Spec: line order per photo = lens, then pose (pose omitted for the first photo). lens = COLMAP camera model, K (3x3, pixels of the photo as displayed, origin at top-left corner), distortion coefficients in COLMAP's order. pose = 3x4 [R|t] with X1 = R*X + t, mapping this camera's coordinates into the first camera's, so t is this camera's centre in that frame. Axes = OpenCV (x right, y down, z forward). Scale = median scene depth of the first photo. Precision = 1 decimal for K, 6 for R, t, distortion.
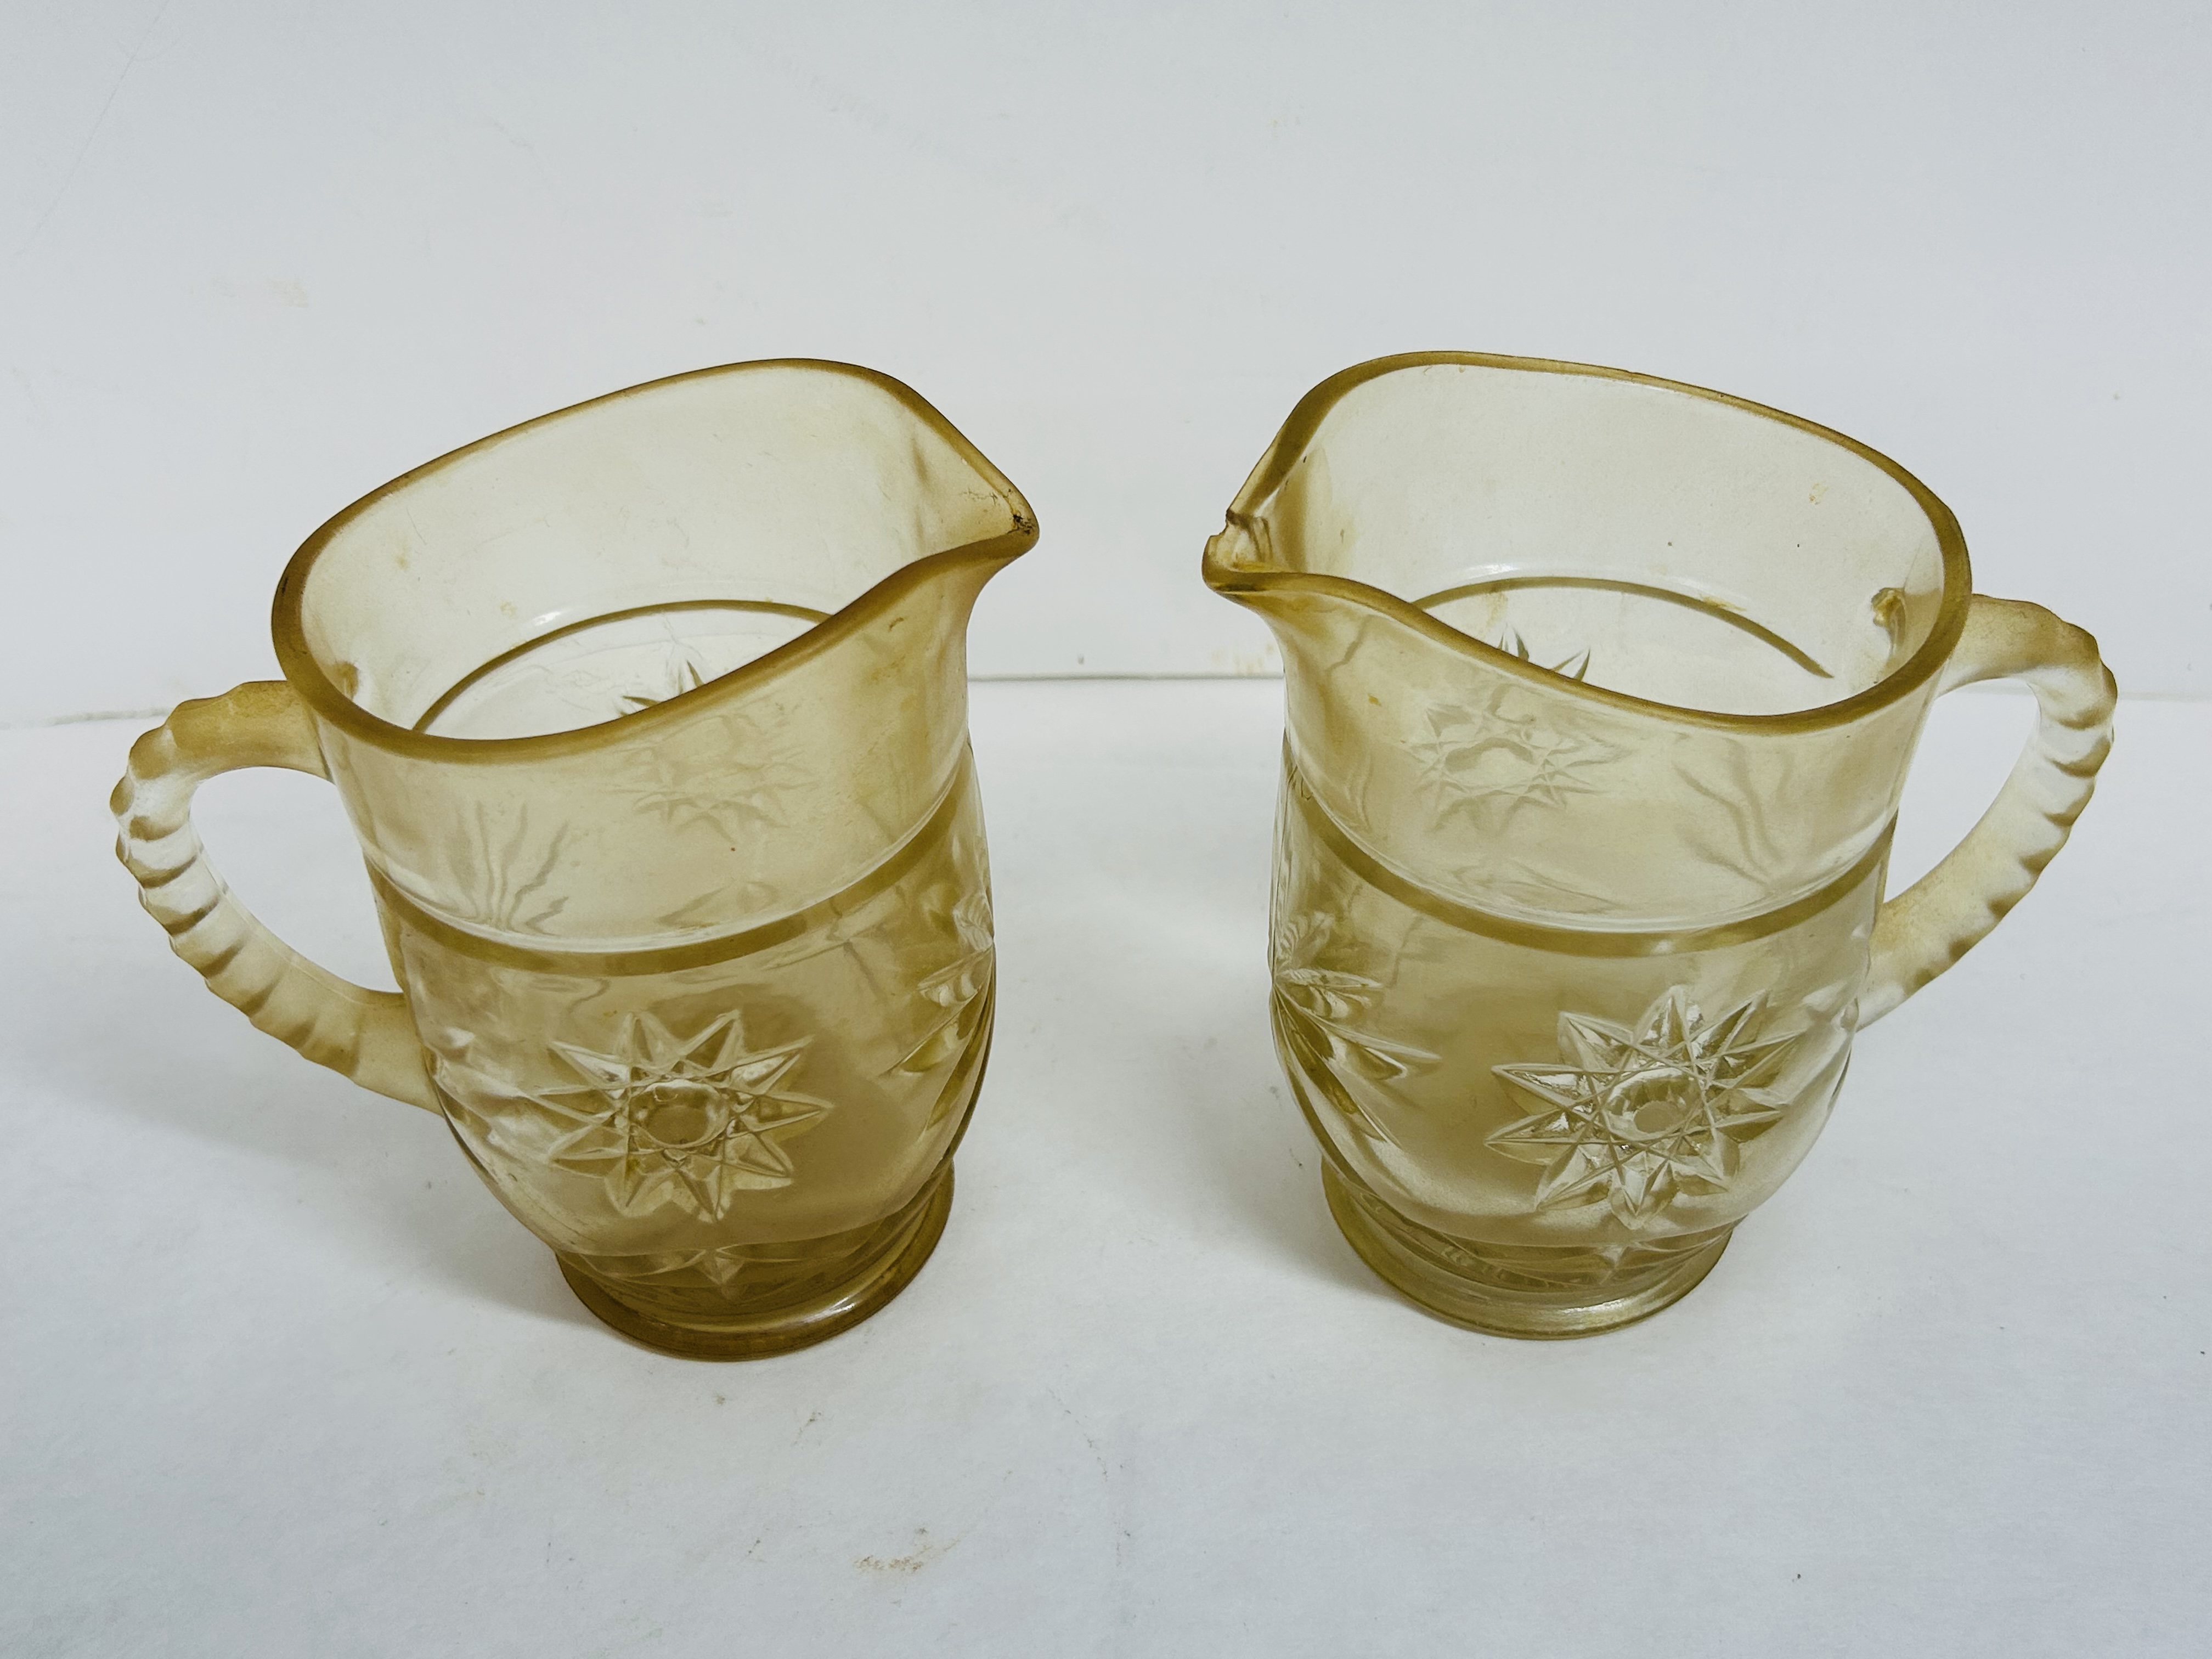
lens RADIAL K [[2236.2, 0, 1116.4], [0, 2236.2, 829.8], [0, 0, 1]] dist [0.000739, -0.001766]
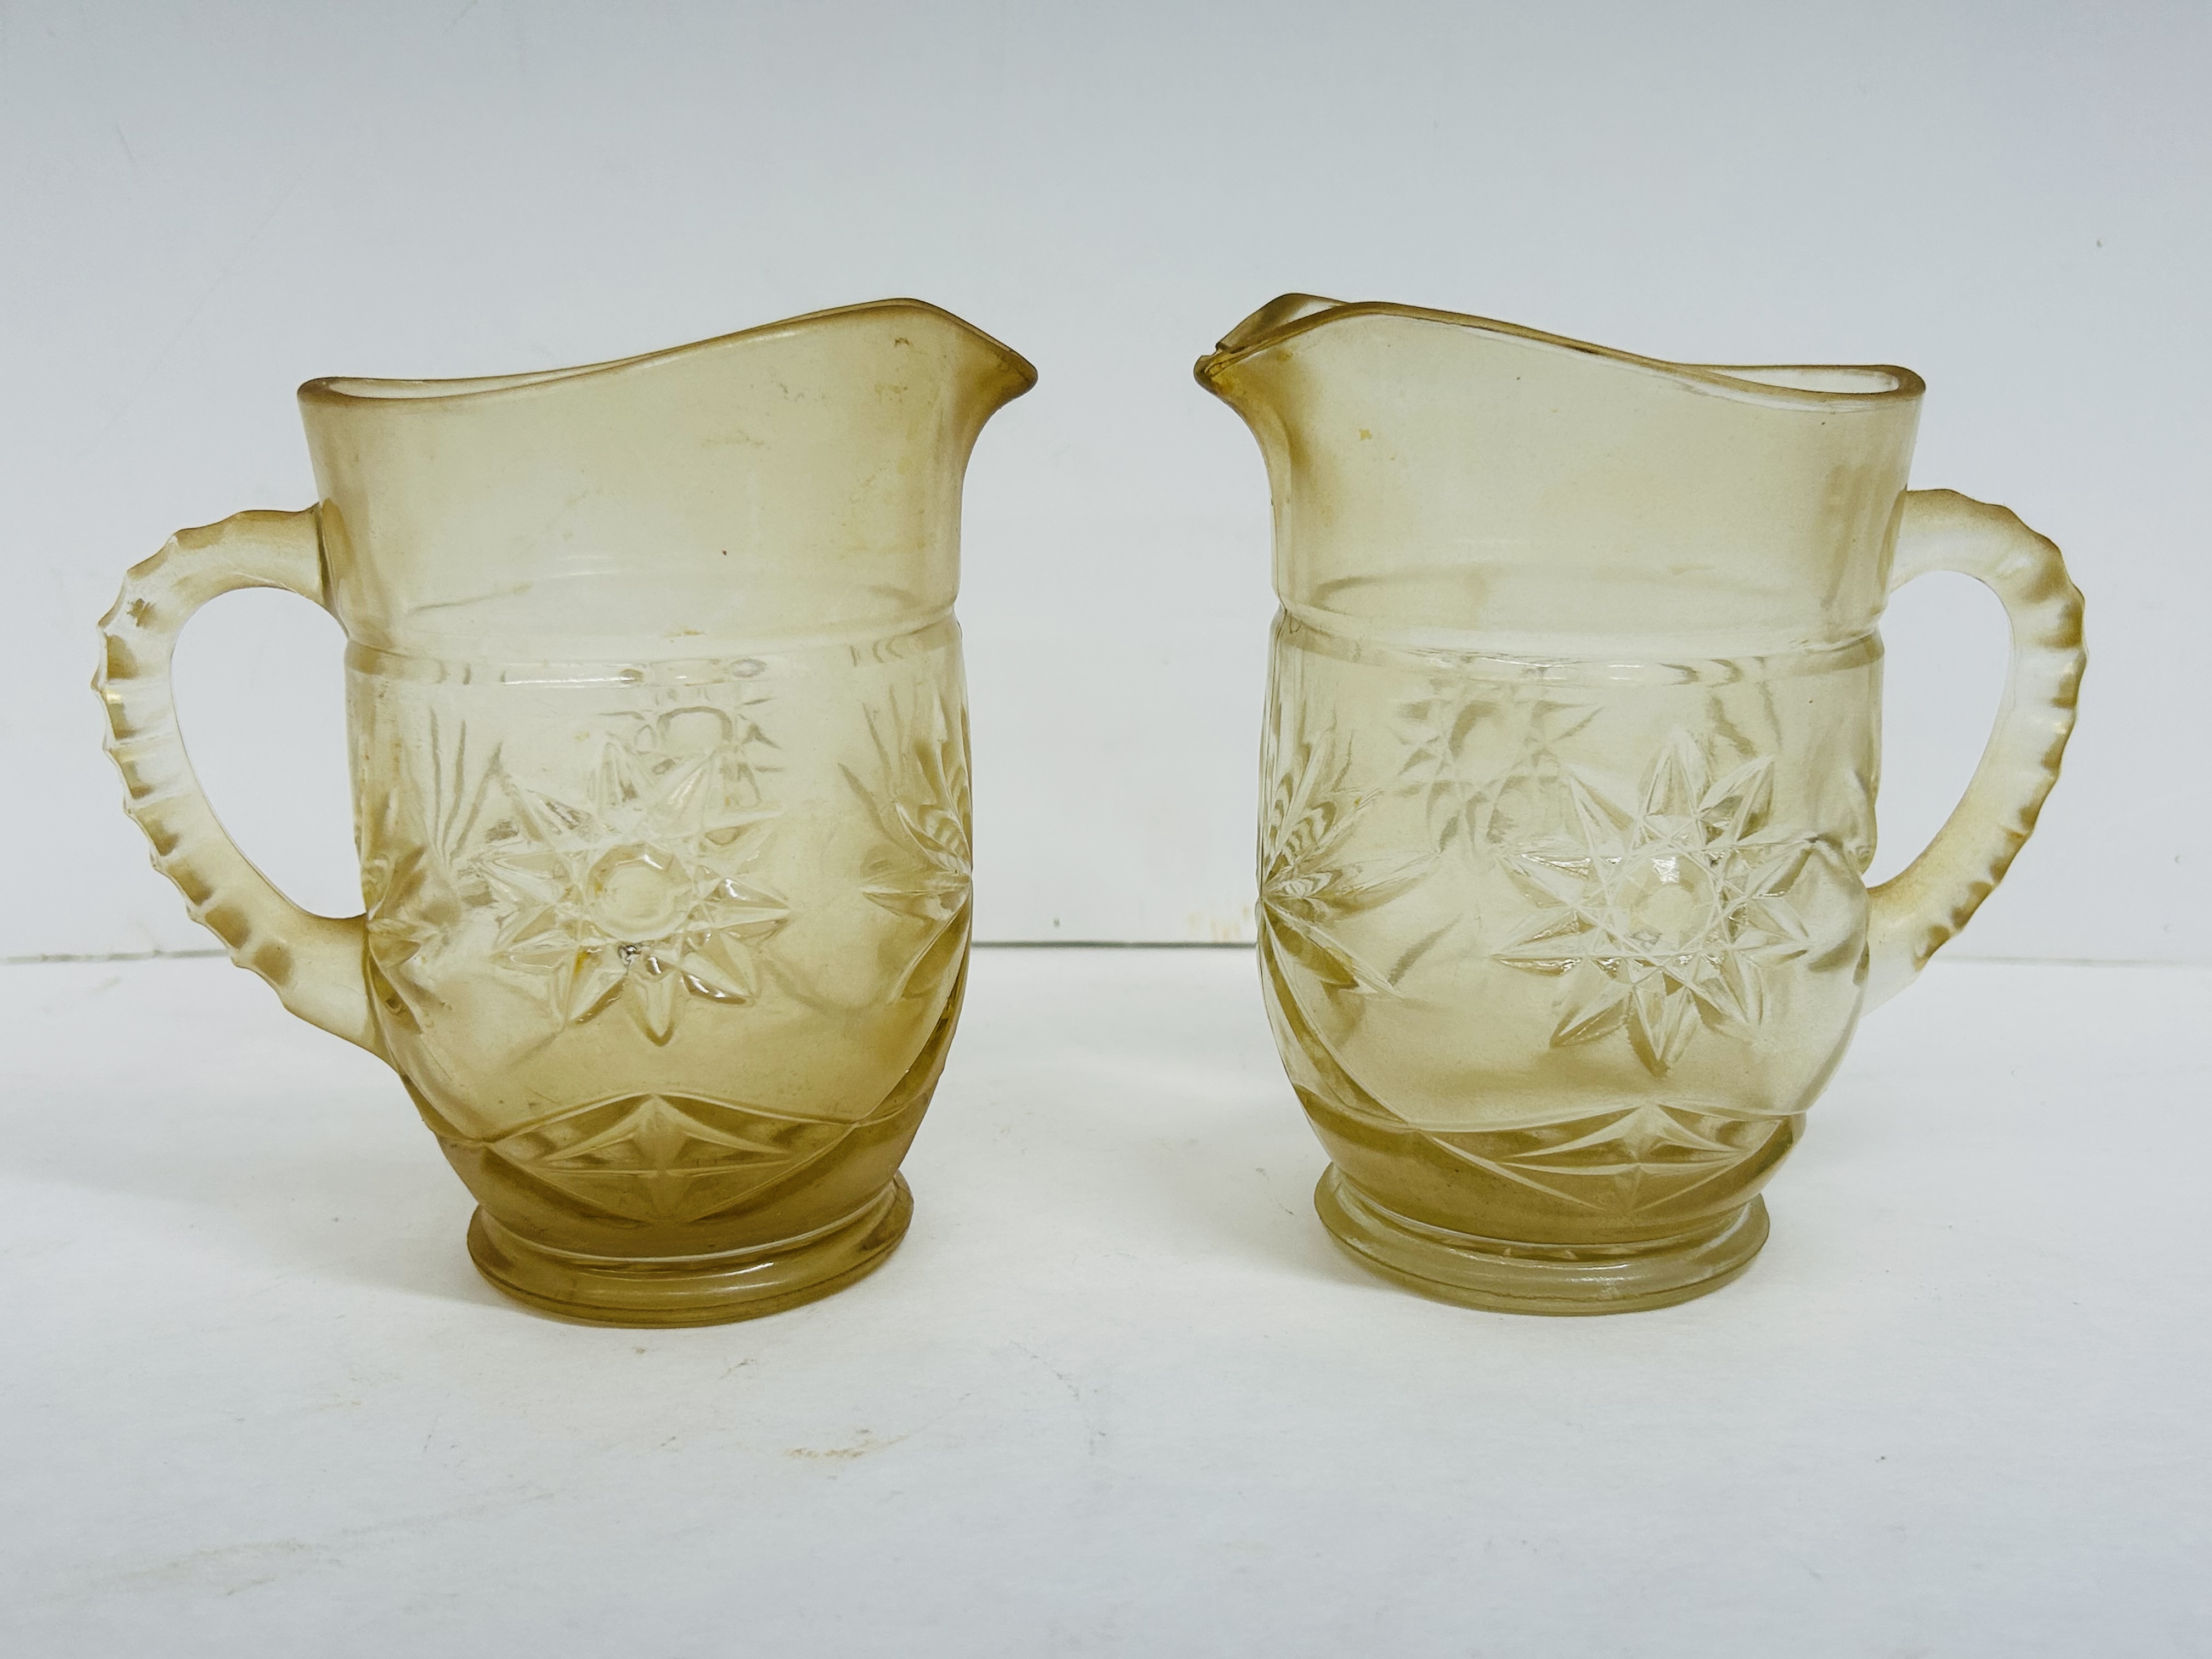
lens RADIAL K [[2229.7, 0, 1106.0], [0, 2229.7, 829.5], [0, 0, 1]] dist [0.018348, 0.004571]
pose [[0.999673, 0.023917, 0.008999, -0.007205], [-0.017986, 0.908706, -0.417050, 0.482713], [-0.018152, 0.416752, 0.908839, 0.121828]]
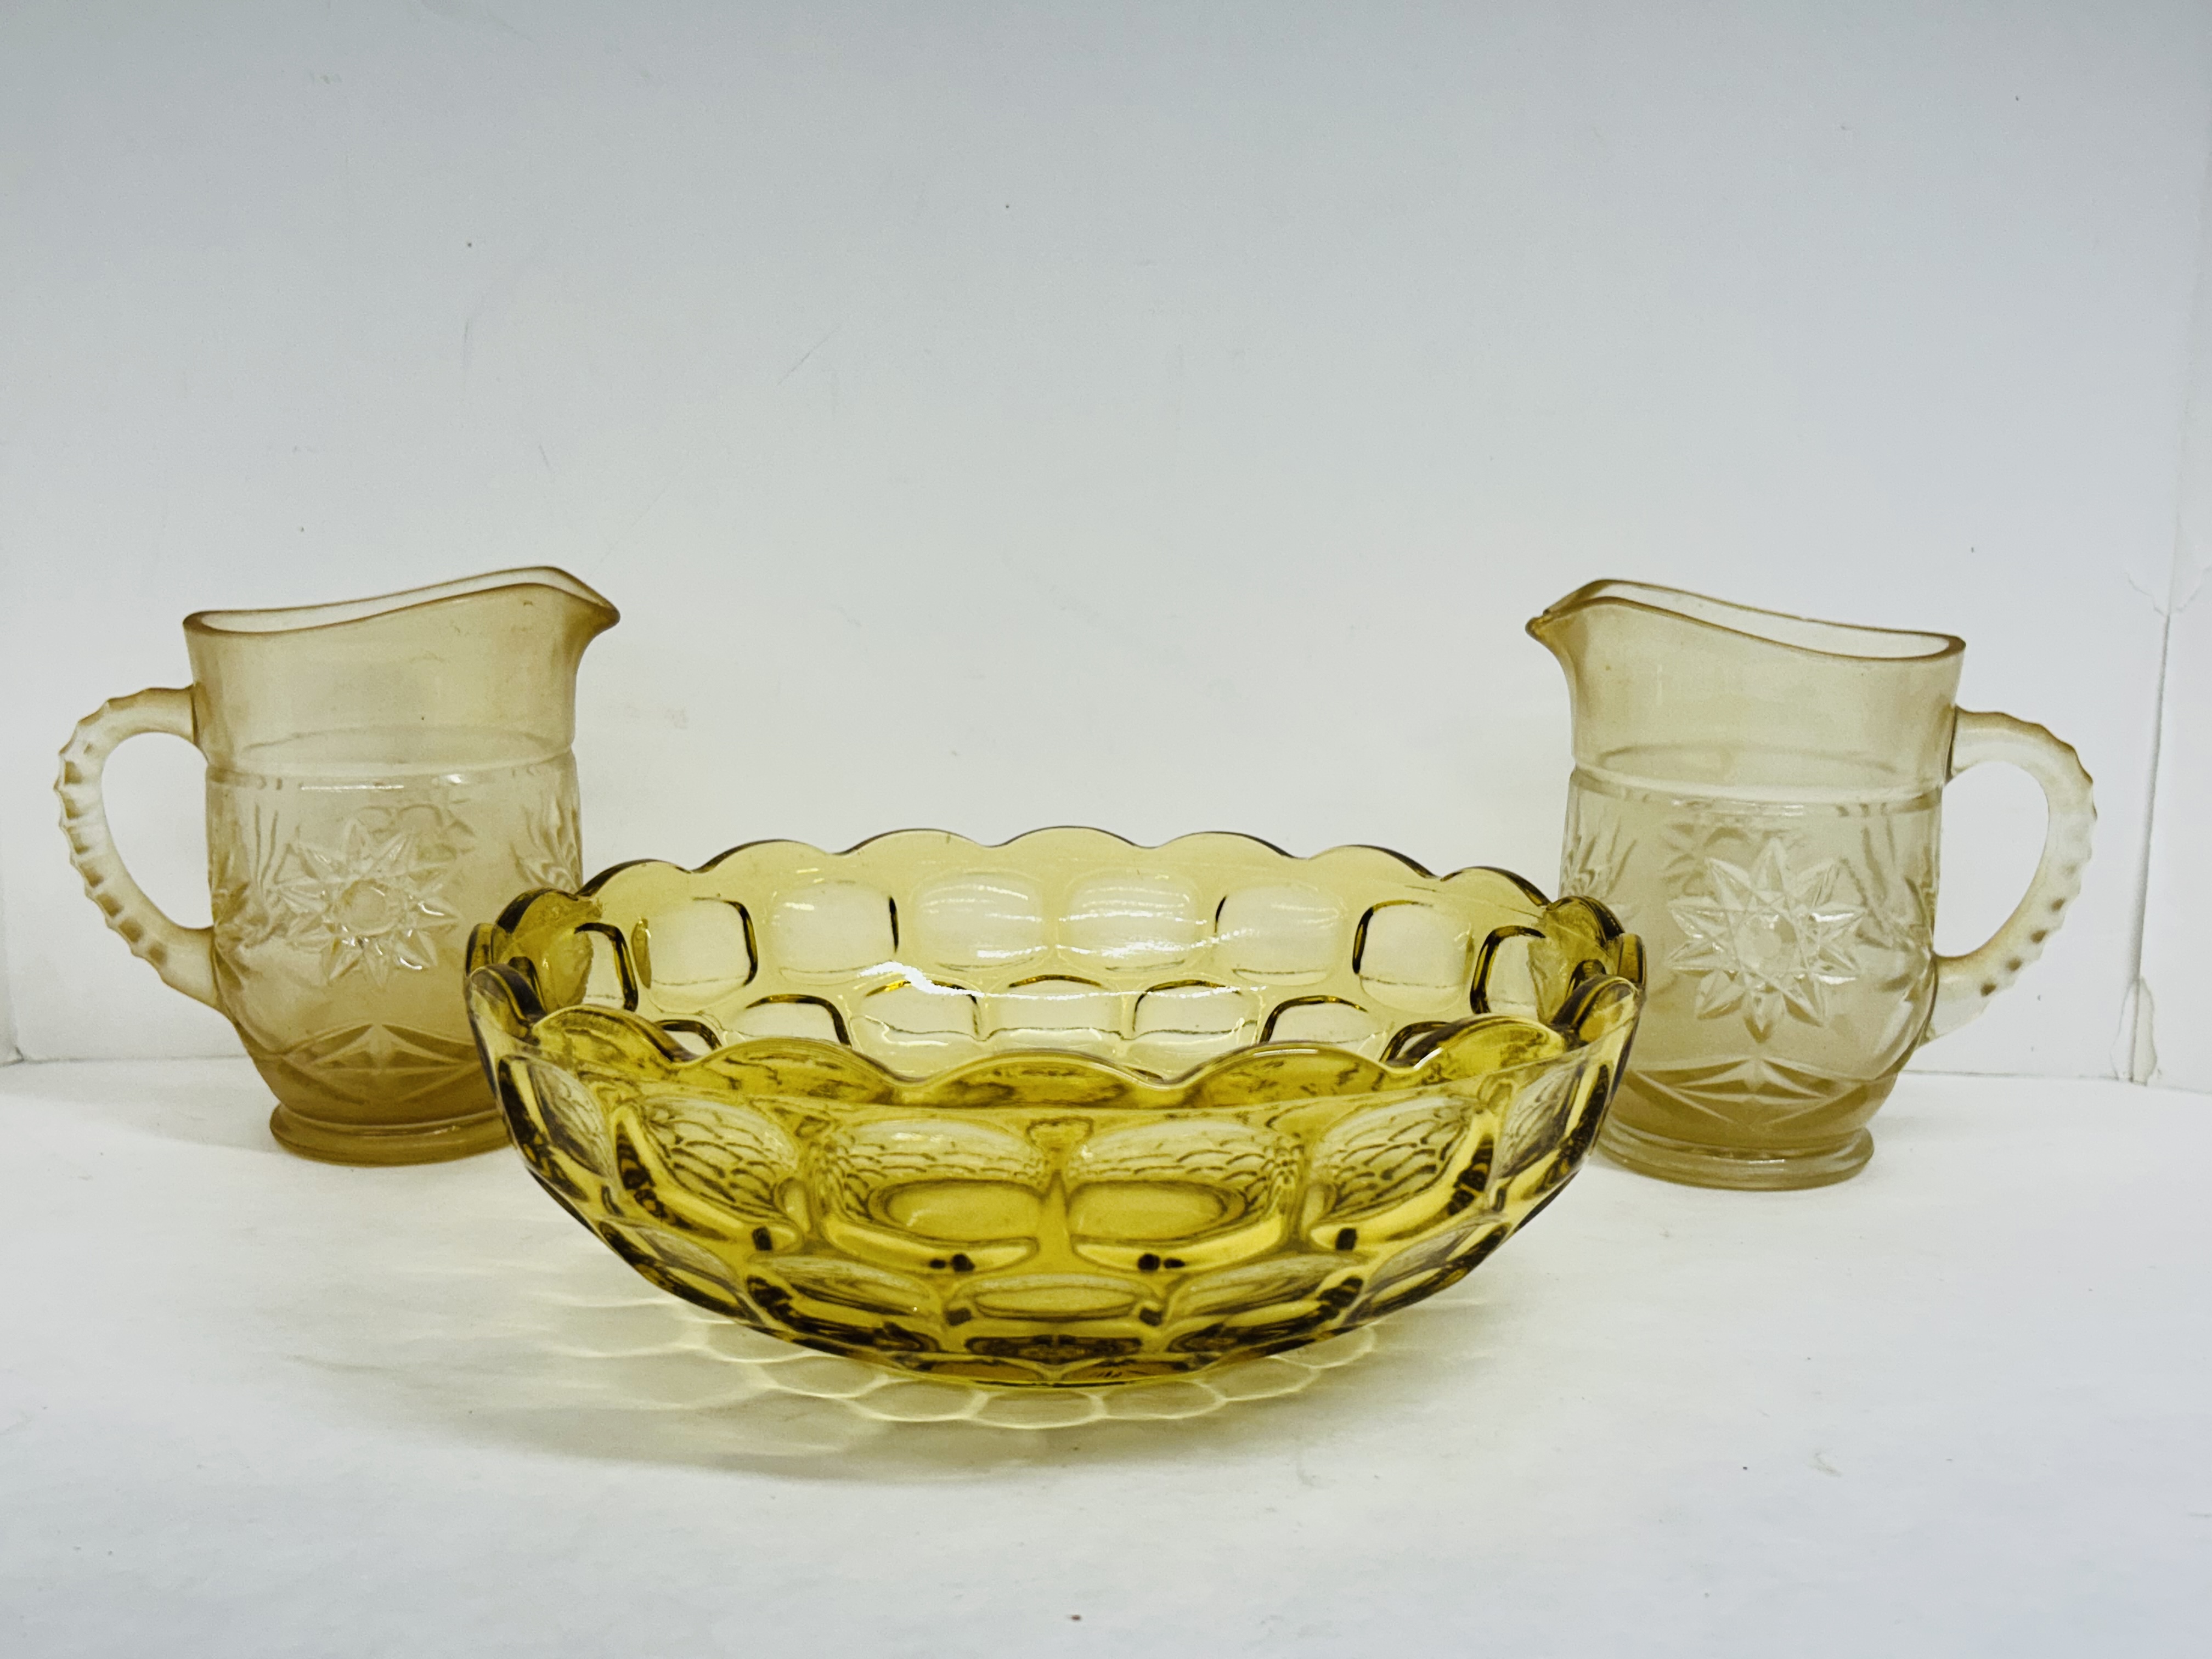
lens RADIAL K [[2229.7, 0, 1106.0], [0, 2229.7, 829.5], [0, 0, 1]] dist [0.018348, 0.004571]
pose [[0.997134, 0.036550, 0.066240, 0.234863], [-0.001898, 0.887365, -0.461064, 0.827870], [-0.075631, 0.459617, 0.884891, -0.541929]]
